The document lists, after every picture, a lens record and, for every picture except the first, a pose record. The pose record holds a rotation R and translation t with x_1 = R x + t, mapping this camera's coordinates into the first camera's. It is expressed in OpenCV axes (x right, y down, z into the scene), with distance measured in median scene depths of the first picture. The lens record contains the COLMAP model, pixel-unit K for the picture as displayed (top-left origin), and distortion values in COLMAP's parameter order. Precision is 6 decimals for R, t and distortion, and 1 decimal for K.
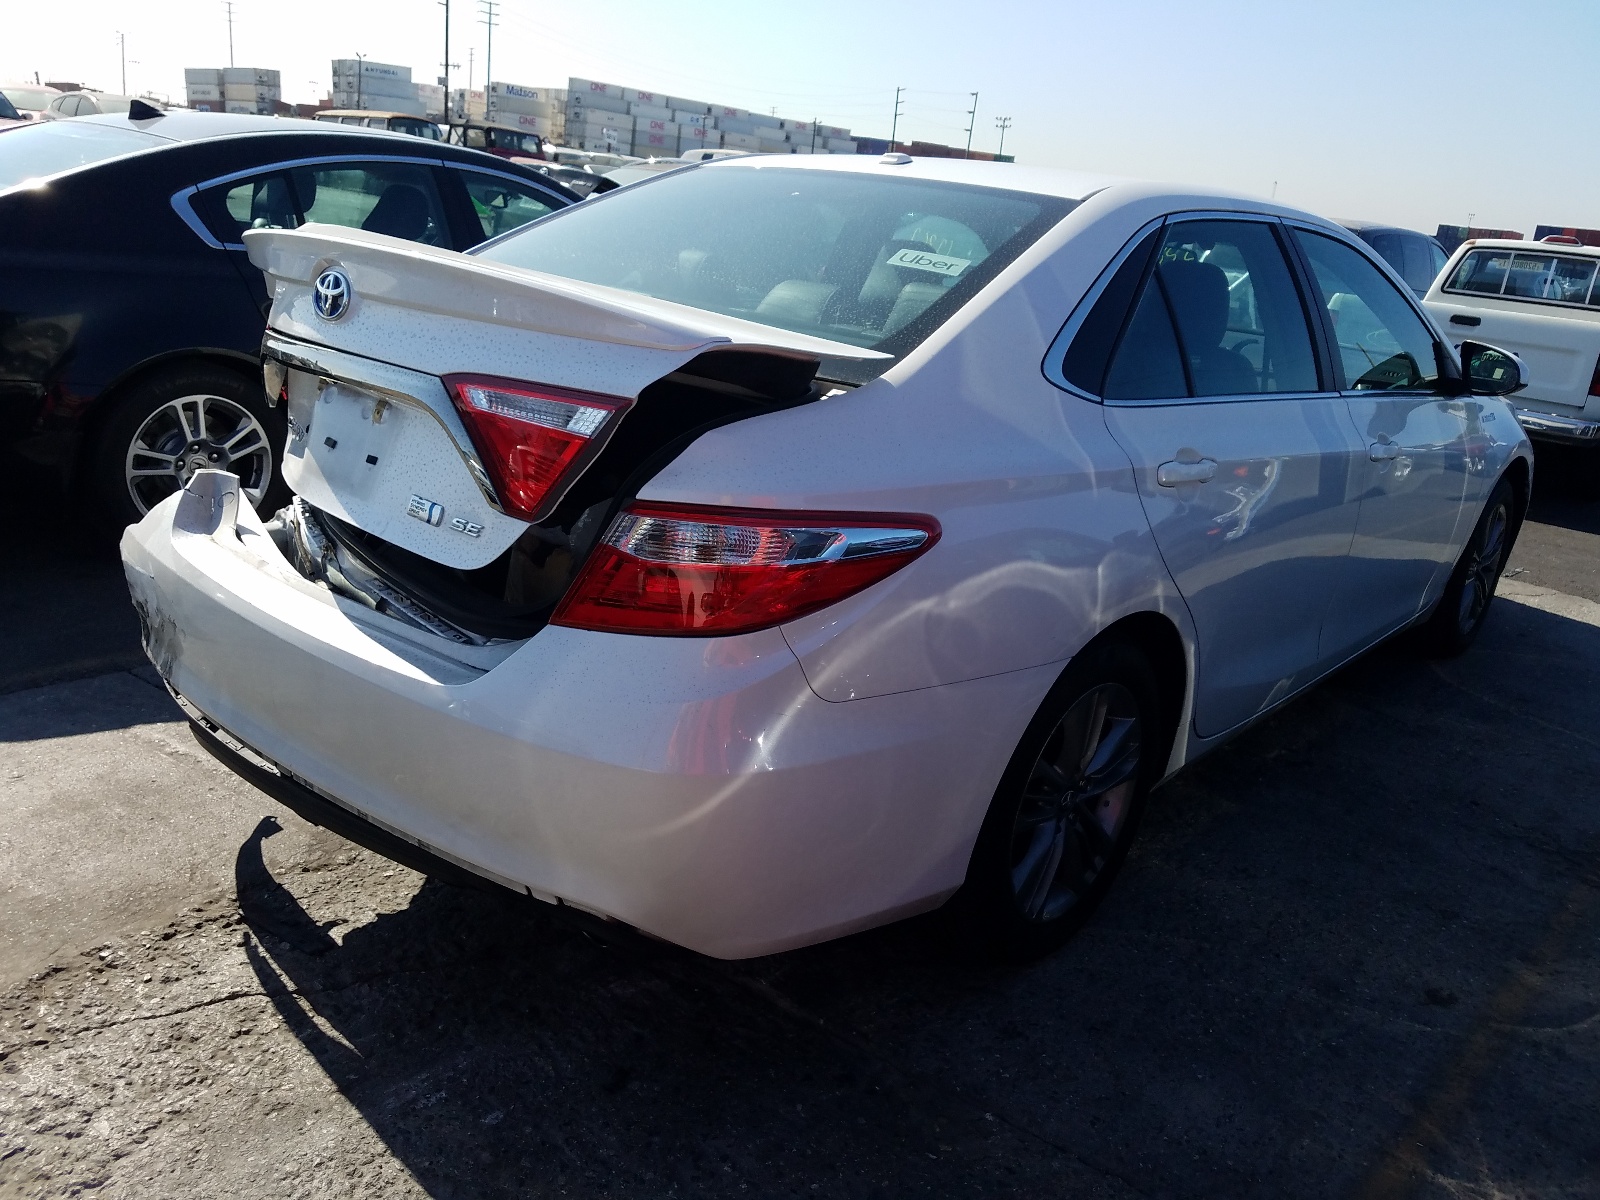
lens RADIAL K [[1219.5, 0, 795.0], [0, 1219.5, 594.0], [0, 0, 1]] dist [0.004966, 0.000167]
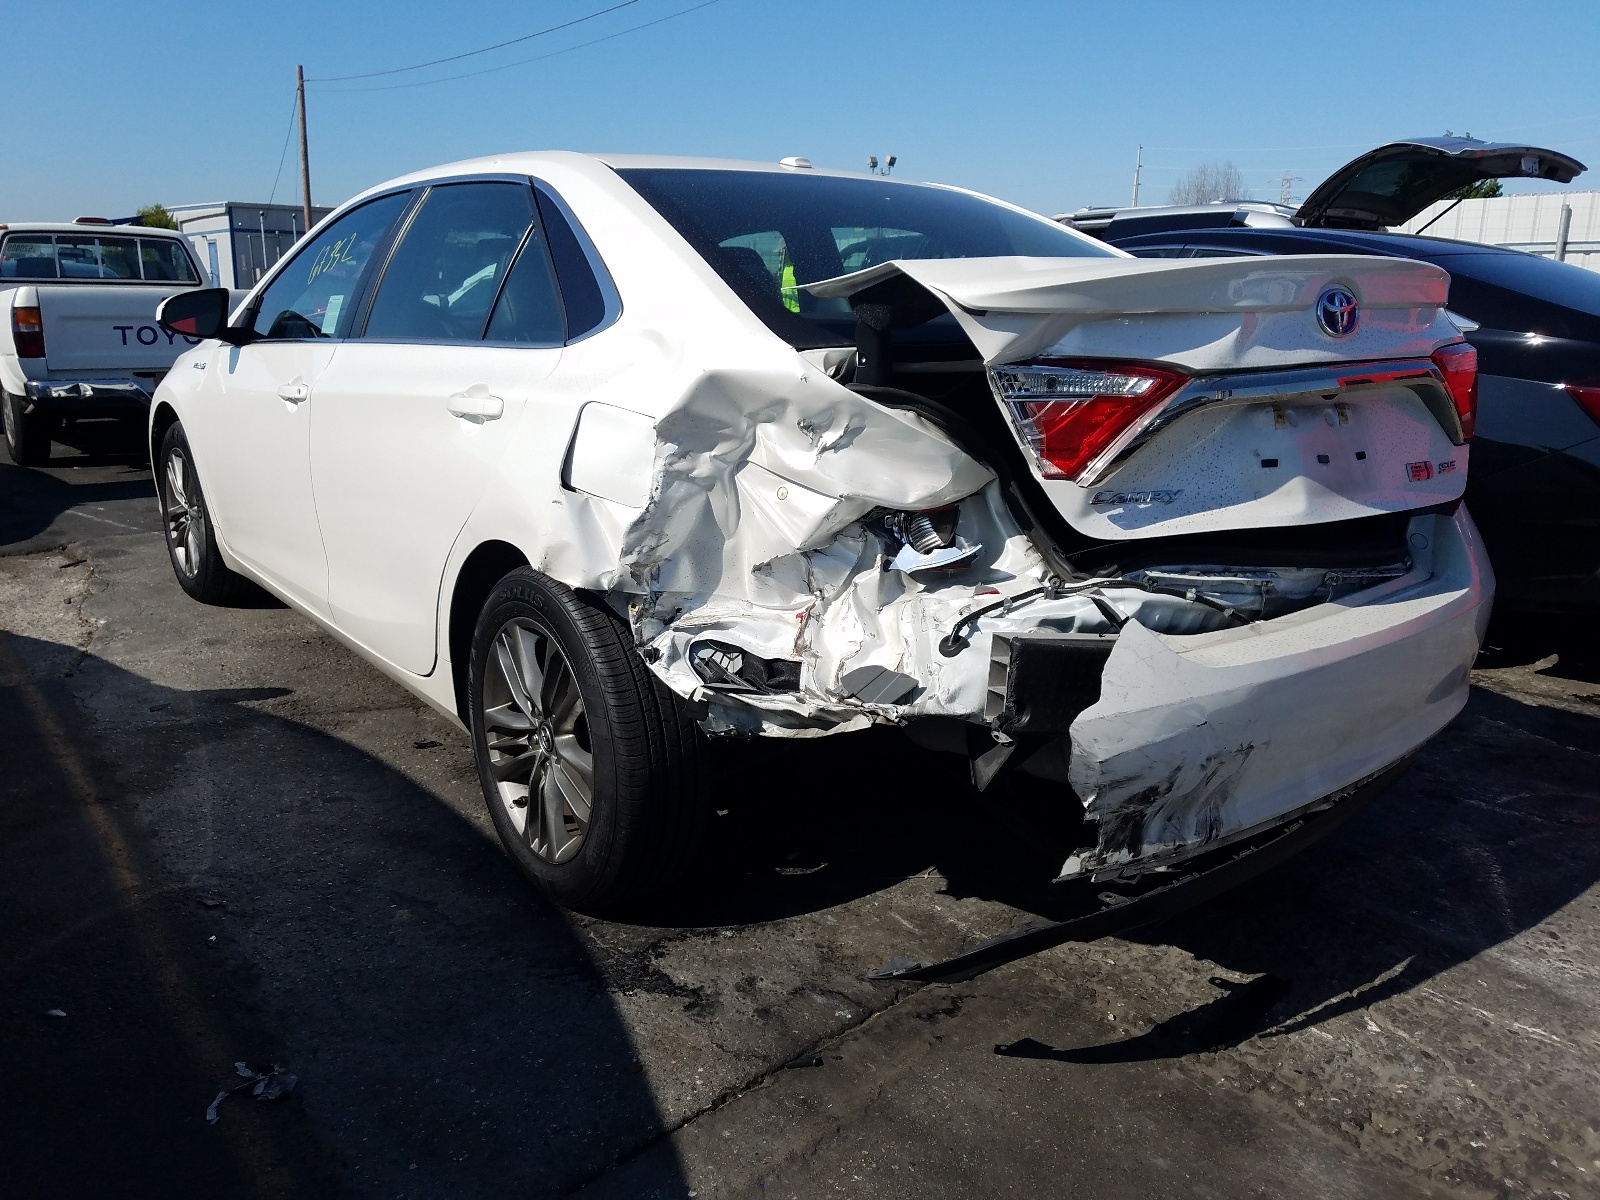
lens RADIAL K [[1219.5, 0, 810.3], [0, 1219.5, 600.6], [0, 0, 1]] dist [0.004966, 0.000167]
pose [[0.205535, -0.335304, 0.919416, -1.421666], [0.311849, 0.912941, 0.263229, -0.411196], [-0.927634, 0.232616, 0.292206, 1.113303]]
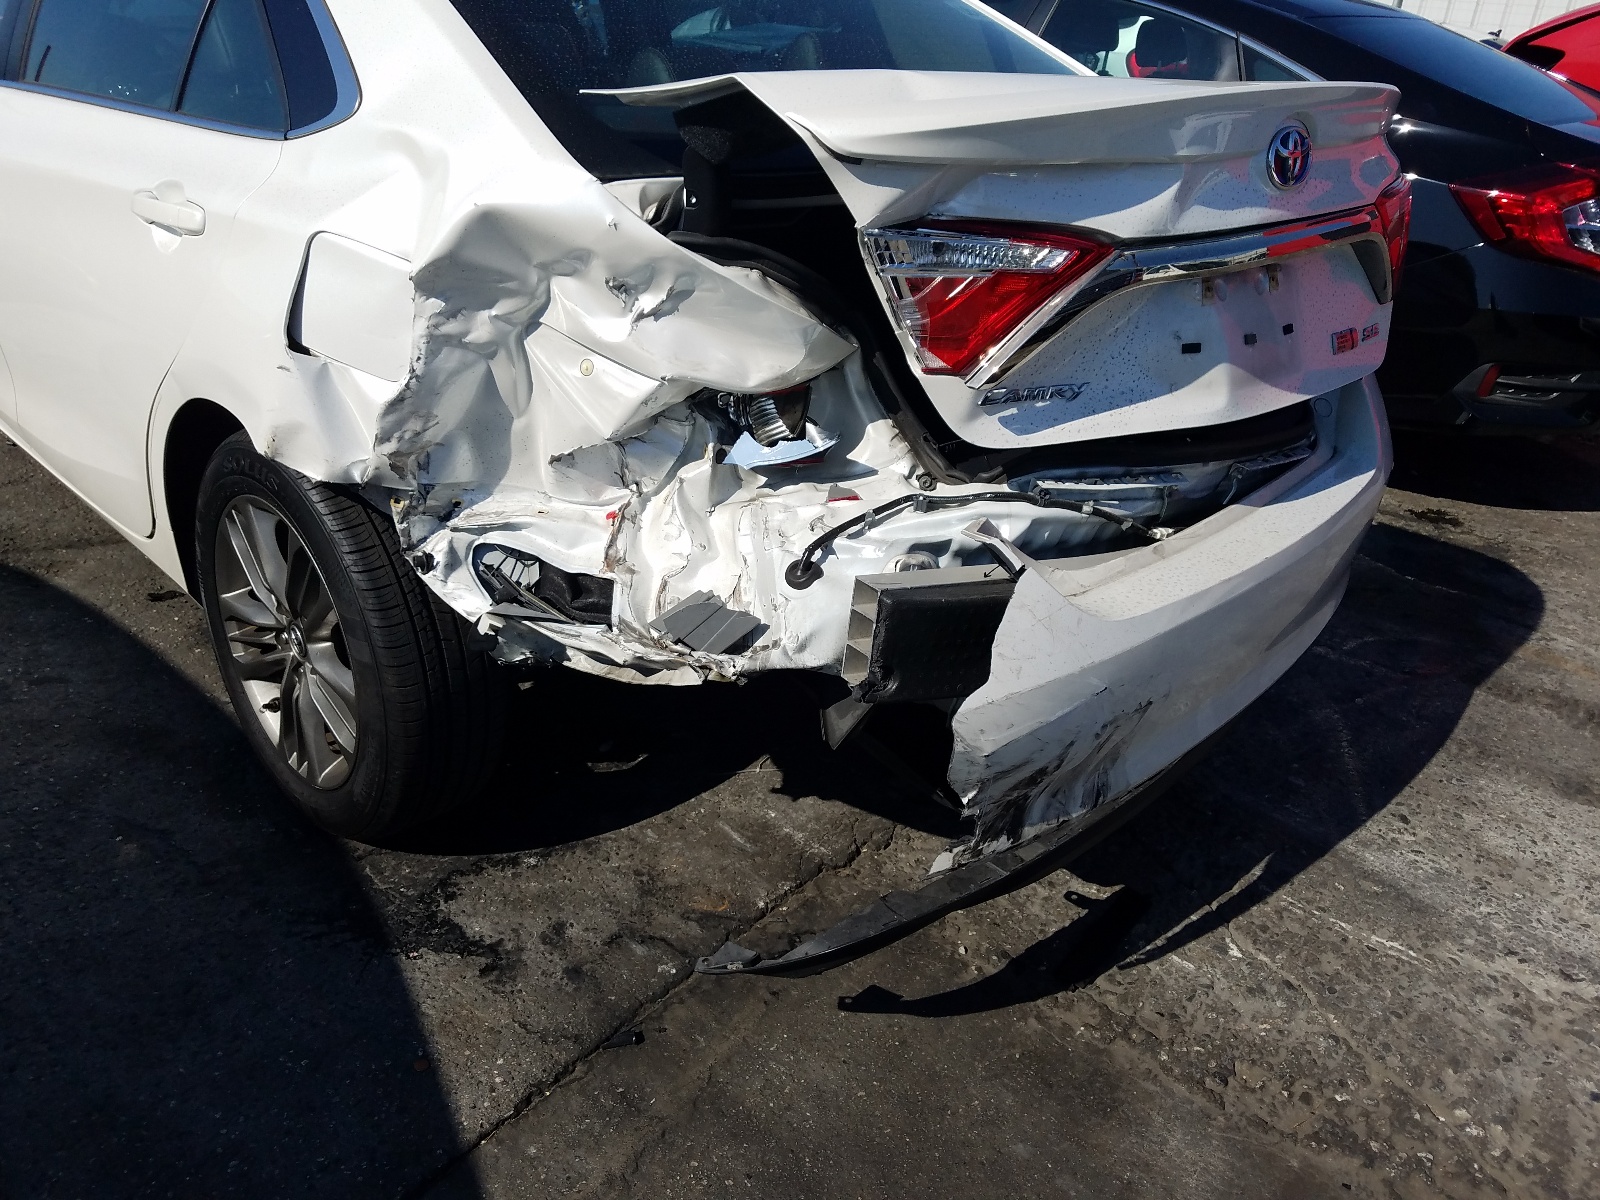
lens RADIAL K [[1219.5, 0, 793.7], [0, 1219.5, 585.5], [0, 0, 1]] dist [0.004966, 0.000167]
pose [[0.084625, -0.526741, 0.845803, -1.188840], [0.254753, 0.832073, 0.492702, -0.469665], [-0.963296, 0.173776, 0.204603, 1.145978]]
